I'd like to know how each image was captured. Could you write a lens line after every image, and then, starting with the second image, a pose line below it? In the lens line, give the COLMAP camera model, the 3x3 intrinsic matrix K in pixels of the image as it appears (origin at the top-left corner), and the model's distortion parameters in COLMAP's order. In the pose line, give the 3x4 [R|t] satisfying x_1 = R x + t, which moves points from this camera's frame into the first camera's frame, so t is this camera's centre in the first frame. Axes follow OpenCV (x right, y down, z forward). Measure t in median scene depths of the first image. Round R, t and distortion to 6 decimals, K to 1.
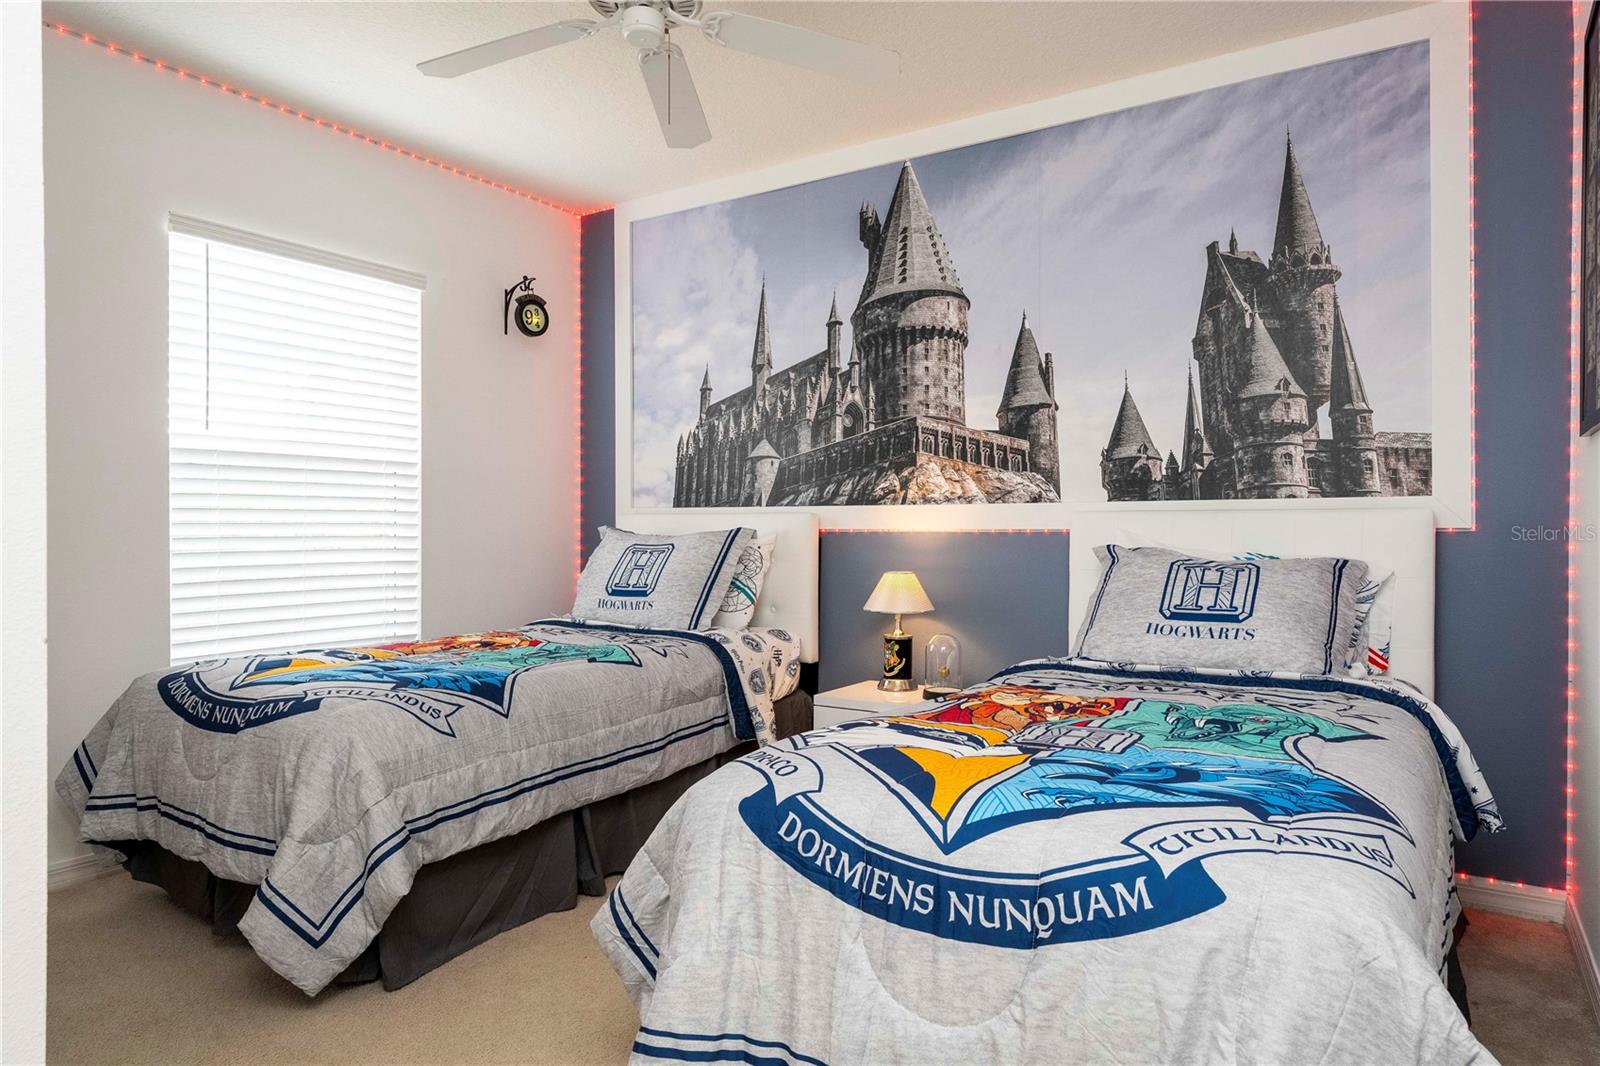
lens RADIAL K [[986.4, 0, 800.8], [0, 986.4, 531.2], [0, 0, 1]] dist [0.002805, -0.001592]
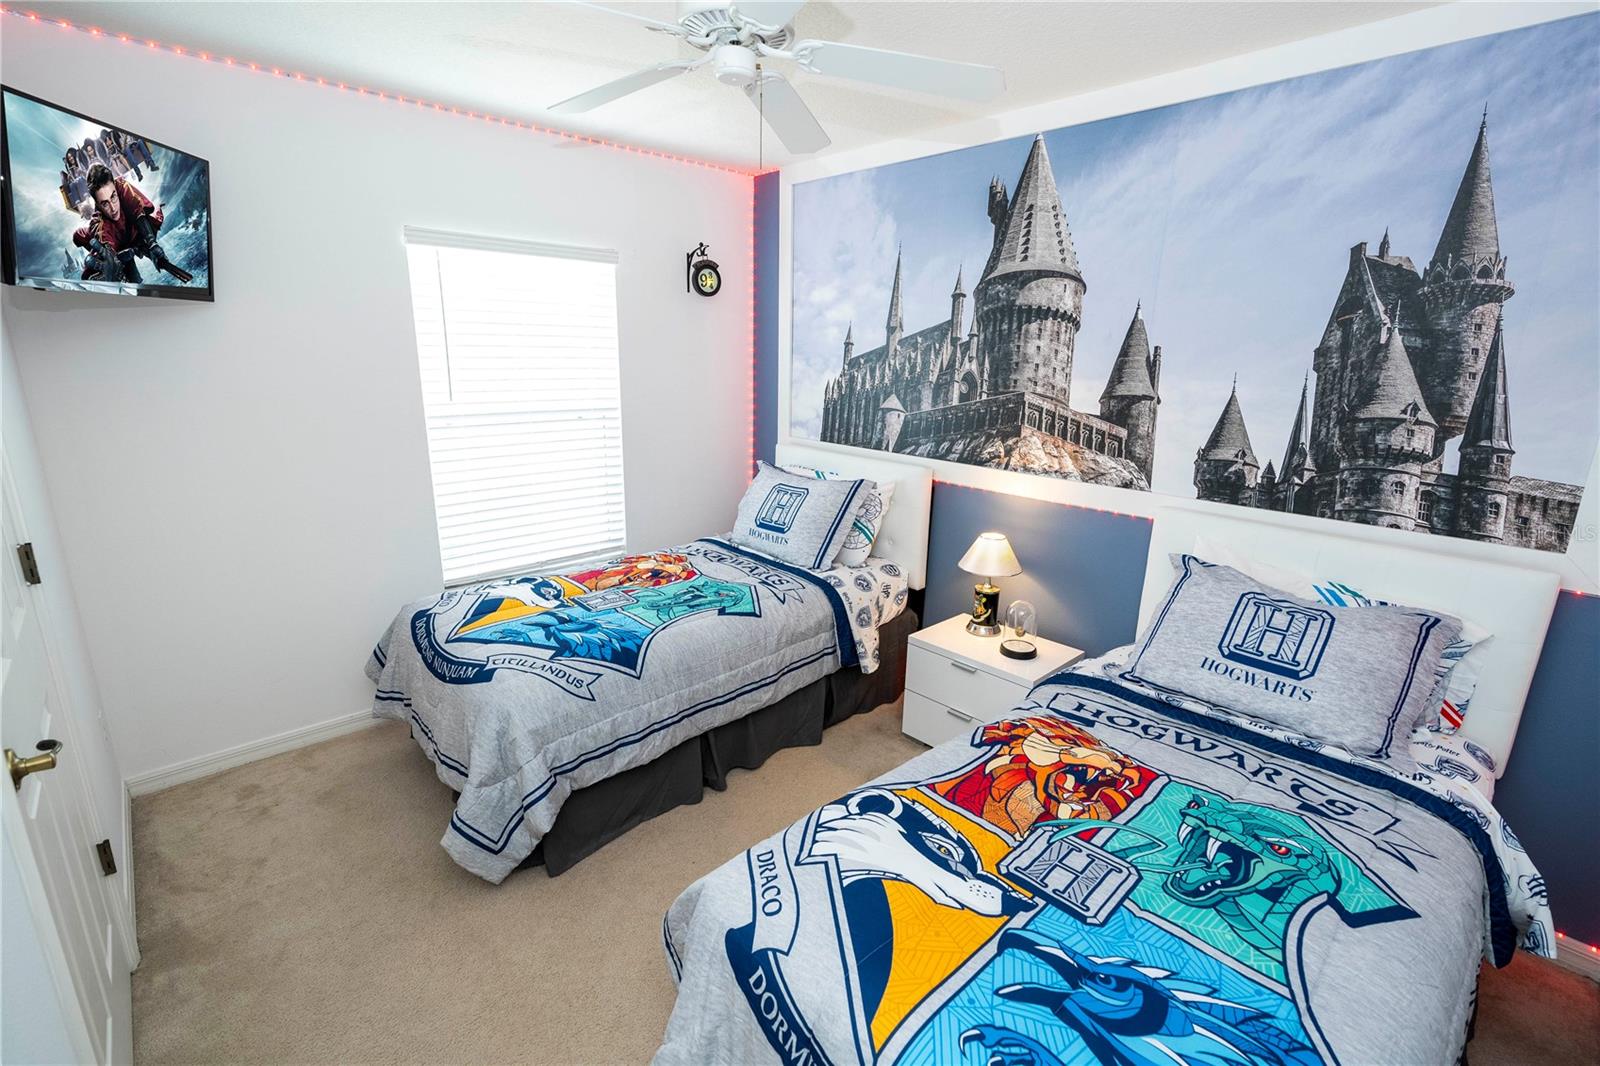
lens RADIAL K [[727.9, 0, 801.0], [0, 727.9, 538.4], [0, 0, 1]] dist [-0.003383, 0.001515]
pose [[0.970161, 0.078681, -0.229338, 0.086747], [-0.018993, 0.967637, 0.251630, -0.183871], [0.241715, -0.239766, 0.940259, 0.166233]]
